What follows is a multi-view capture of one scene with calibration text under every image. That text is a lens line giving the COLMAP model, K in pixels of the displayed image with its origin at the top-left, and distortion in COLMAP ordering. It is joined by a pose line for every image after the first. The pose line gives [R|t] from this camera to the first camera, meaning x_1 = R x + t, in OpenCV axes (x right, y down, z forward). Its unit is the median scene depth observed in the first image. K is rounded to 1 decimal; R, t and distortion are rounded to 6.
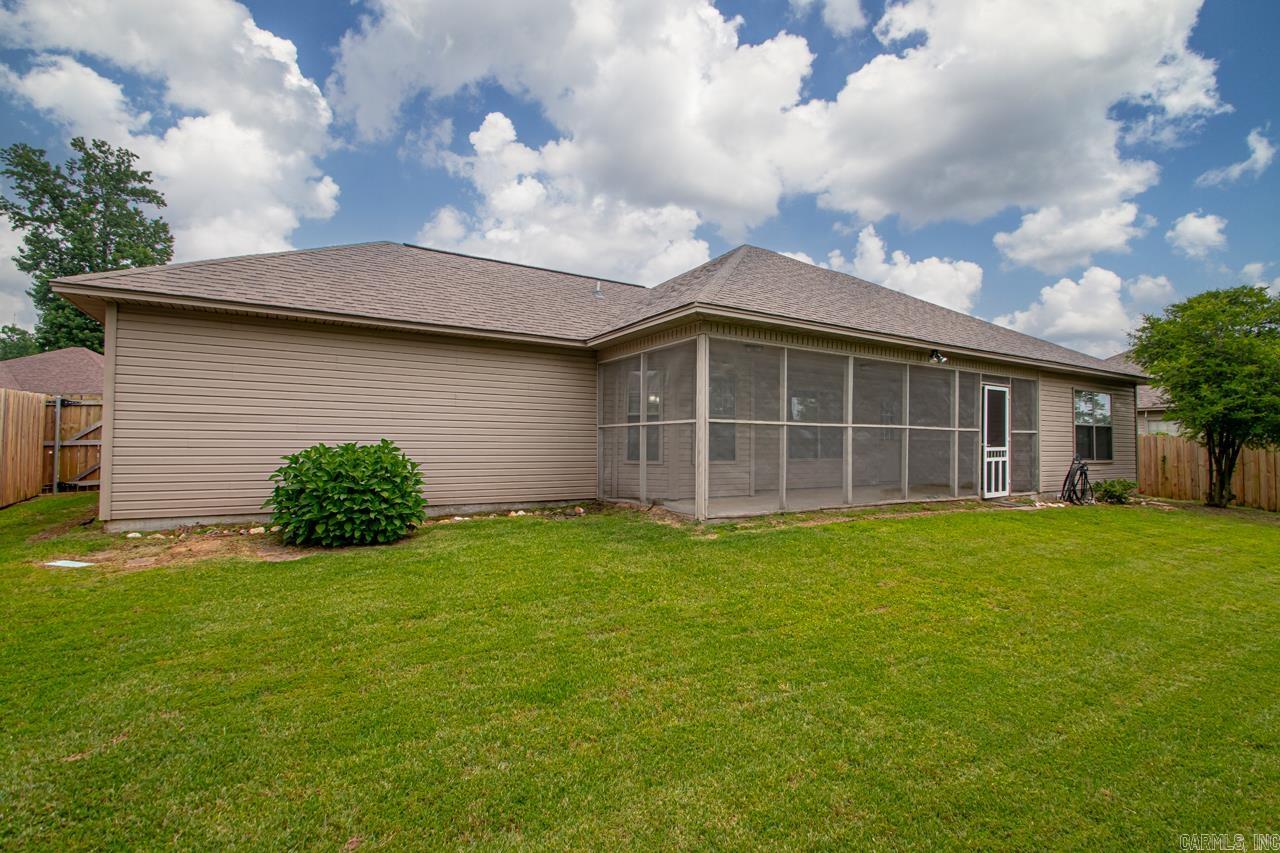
lens RADIAL K [[591.9, 0, 652.1], [0, 591.9, 430.1], [0, 0, 1]] dist [0.043869, -0.020711]
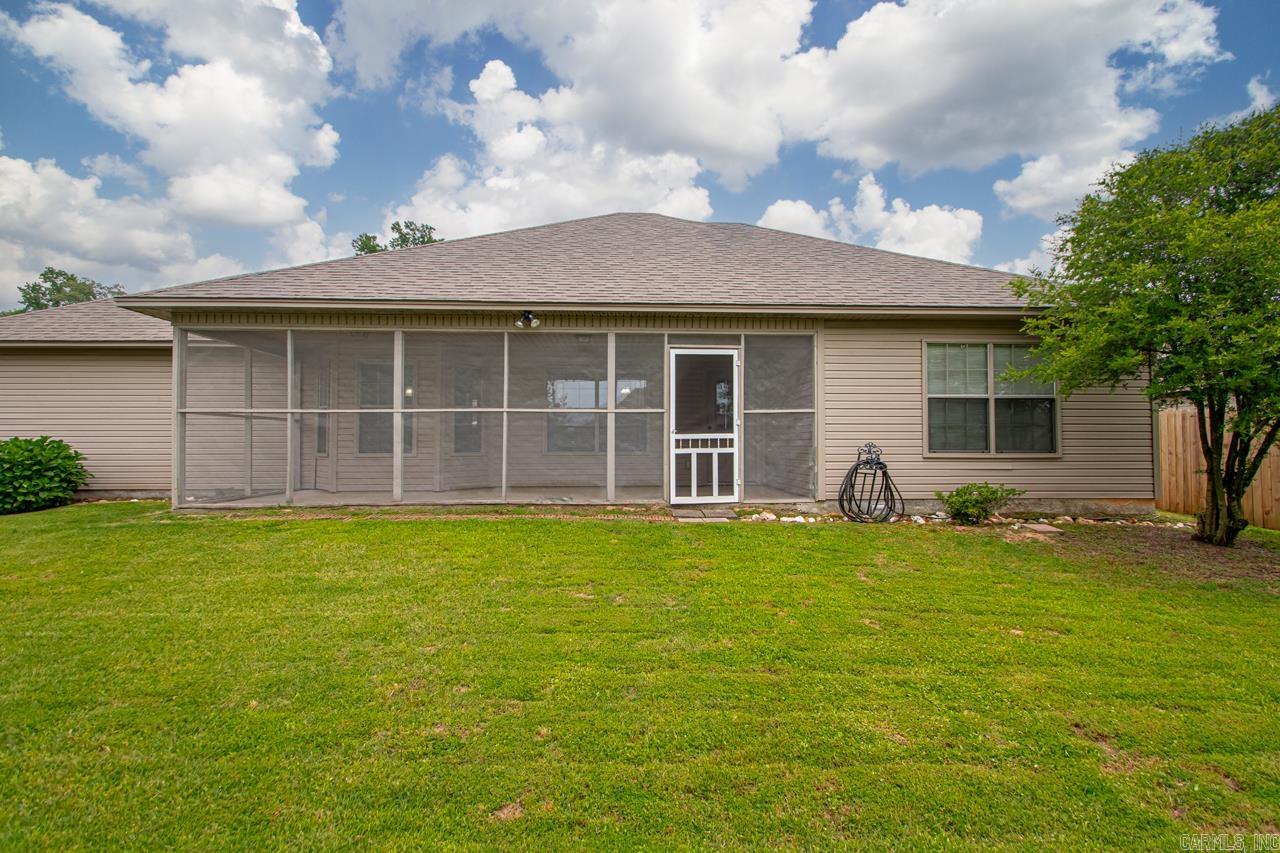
lens RADIAL K [[591.9, 0, 652.1], [0, 591.9, 430.1], [0, 0, 1]] dist [0.043869, -0.020711]
pose [[0.864610, -0.019012, -0.502083, 0.864354], [0.022505, 0.999746, 0.000899, 0.021524], [0.501939, -0.012077, 0.864819, 0.349471]]
